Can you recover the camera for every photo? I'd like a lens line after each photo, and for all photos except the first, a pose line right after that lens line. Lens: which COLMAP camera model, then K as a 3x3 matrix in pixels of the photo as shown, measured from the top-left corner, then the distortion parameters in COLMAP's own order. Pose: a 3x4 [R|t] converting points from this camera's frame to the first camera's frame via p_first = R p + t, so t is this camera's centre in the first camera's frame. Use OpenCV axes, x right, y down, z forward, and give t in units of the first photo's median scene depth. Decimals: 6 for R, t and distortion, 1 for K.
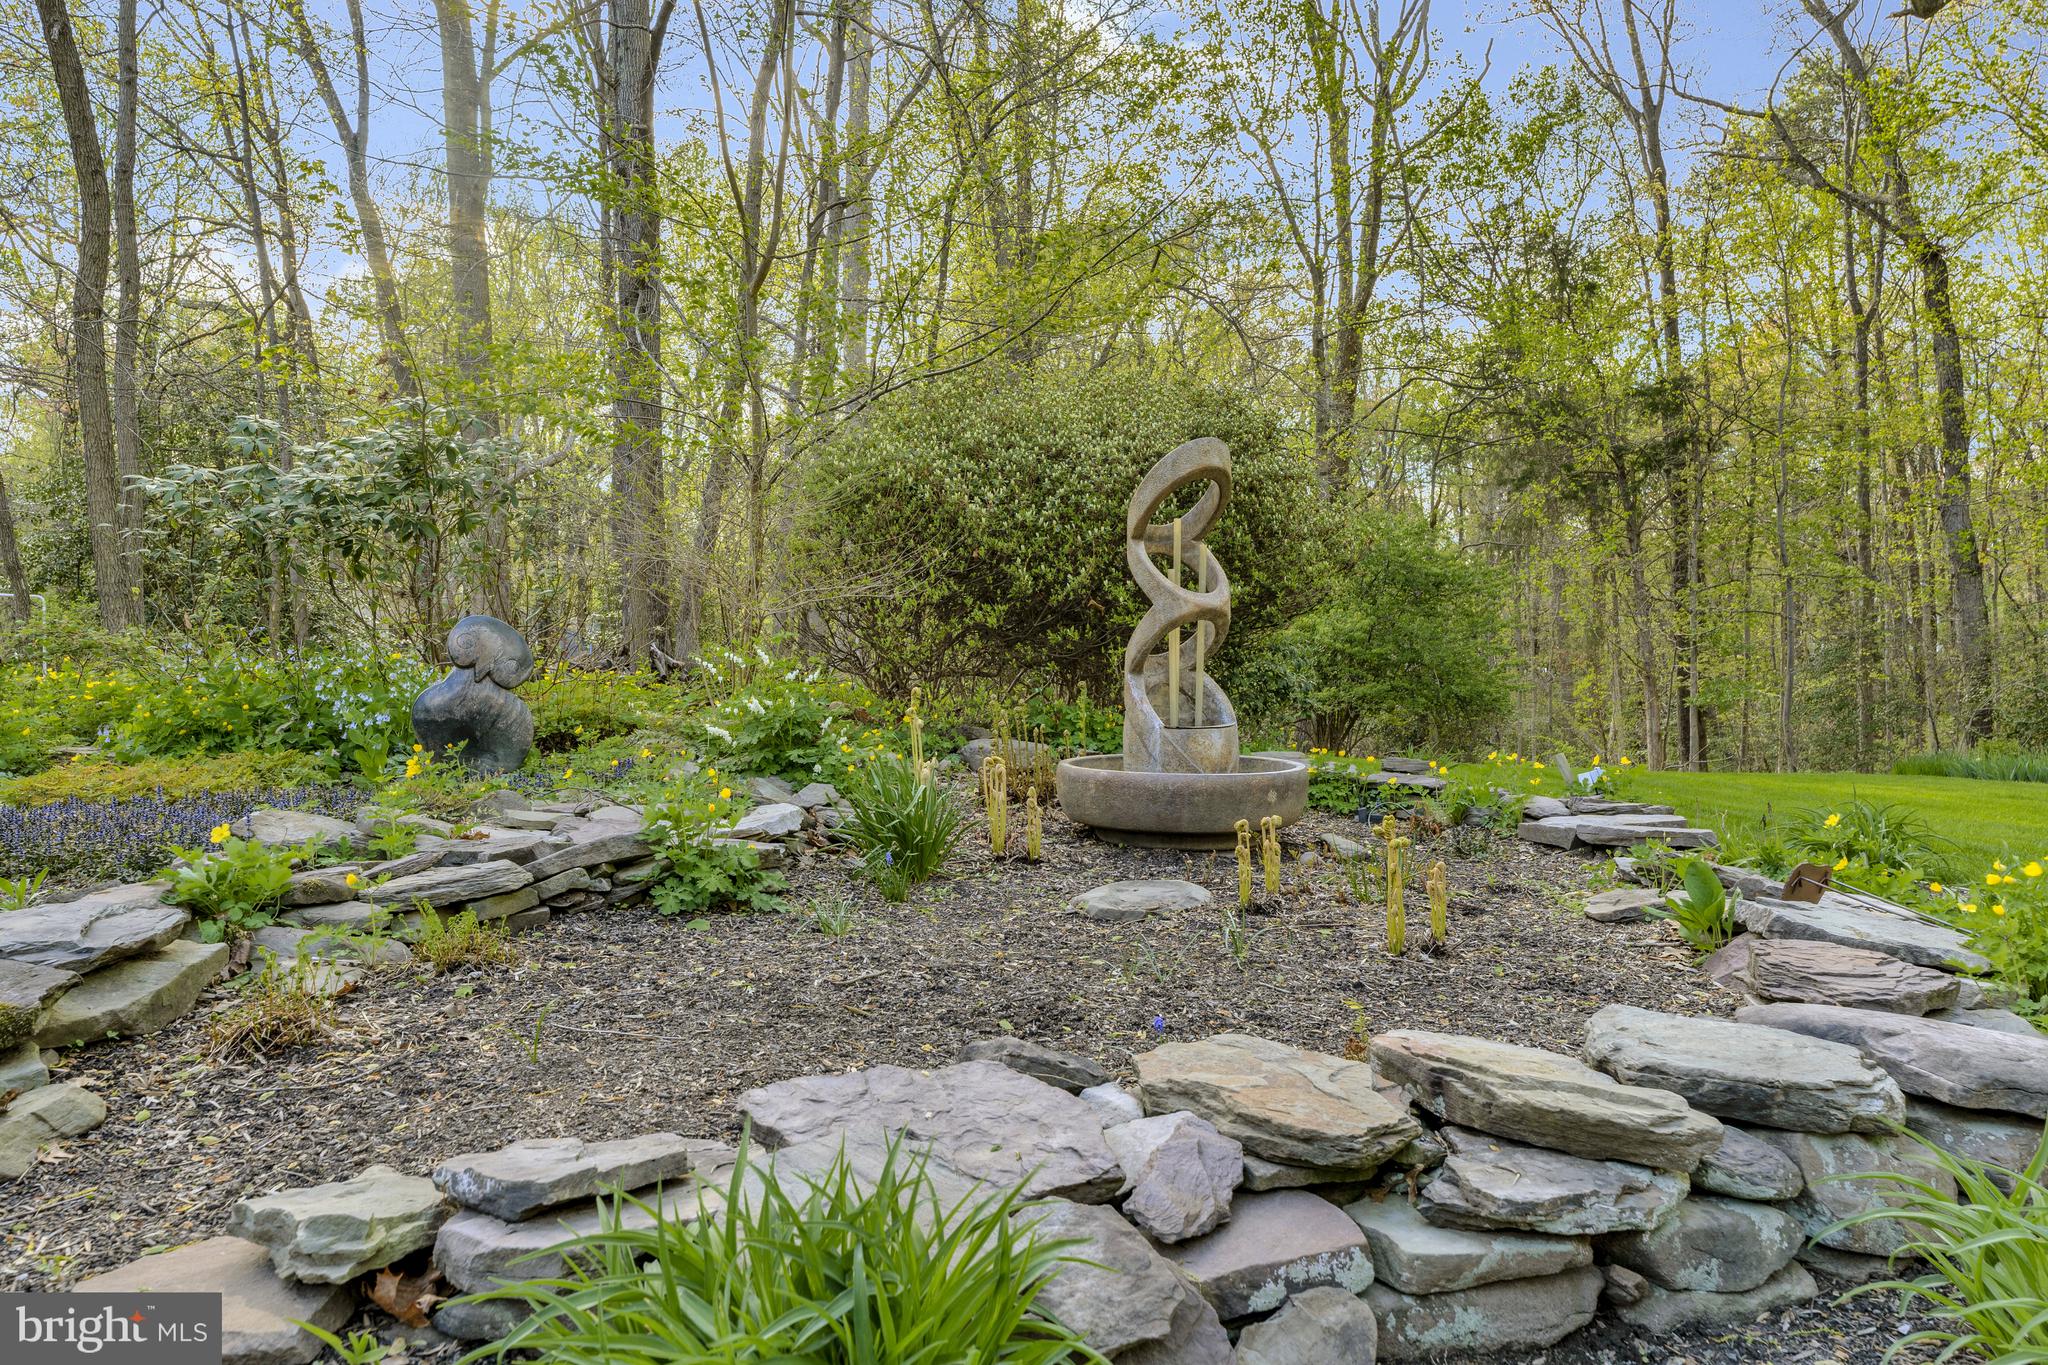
lens RADIAL K [[1382.2, 0, 1020.7], [0, 1382.2, 729.0], [0, 0, 1]] dist [0.025935, -0.000271]
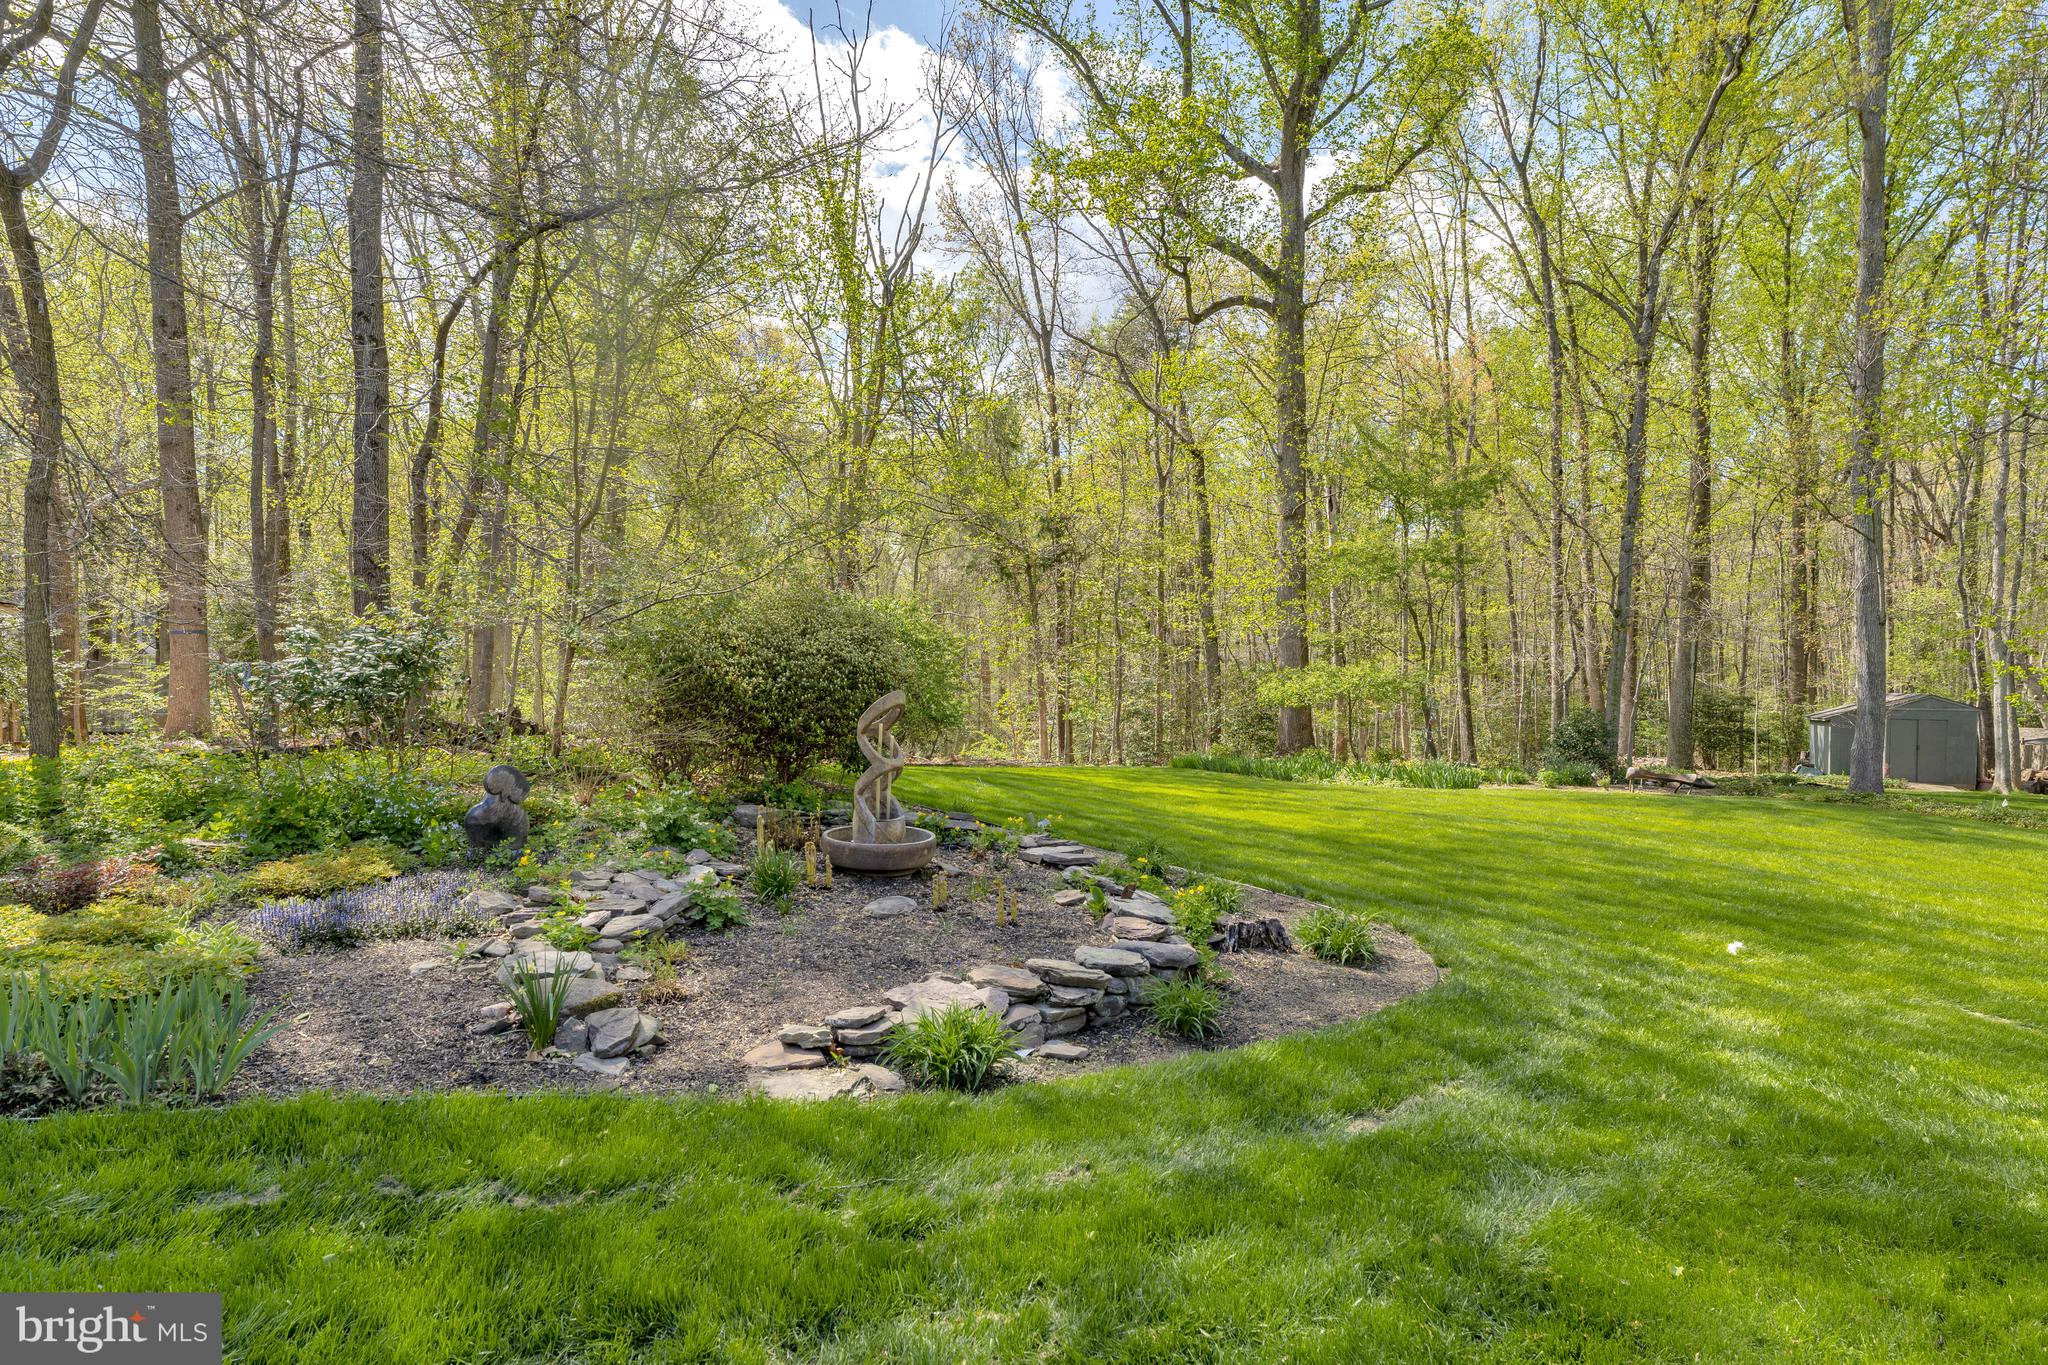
lens RADIAL K [[1090.1, 0, 1026.6], [0, 1090.1, 712.6], [0, 0, 1]] dist [0.000701, 0.000070]
pose [[0.912726, 0.006160, 0.408526, -0.832806], [-0.012559, 0.999837, 0.012983, -0.426624], [-0.408379, -0.016980, 0.912654, -1.452906]]
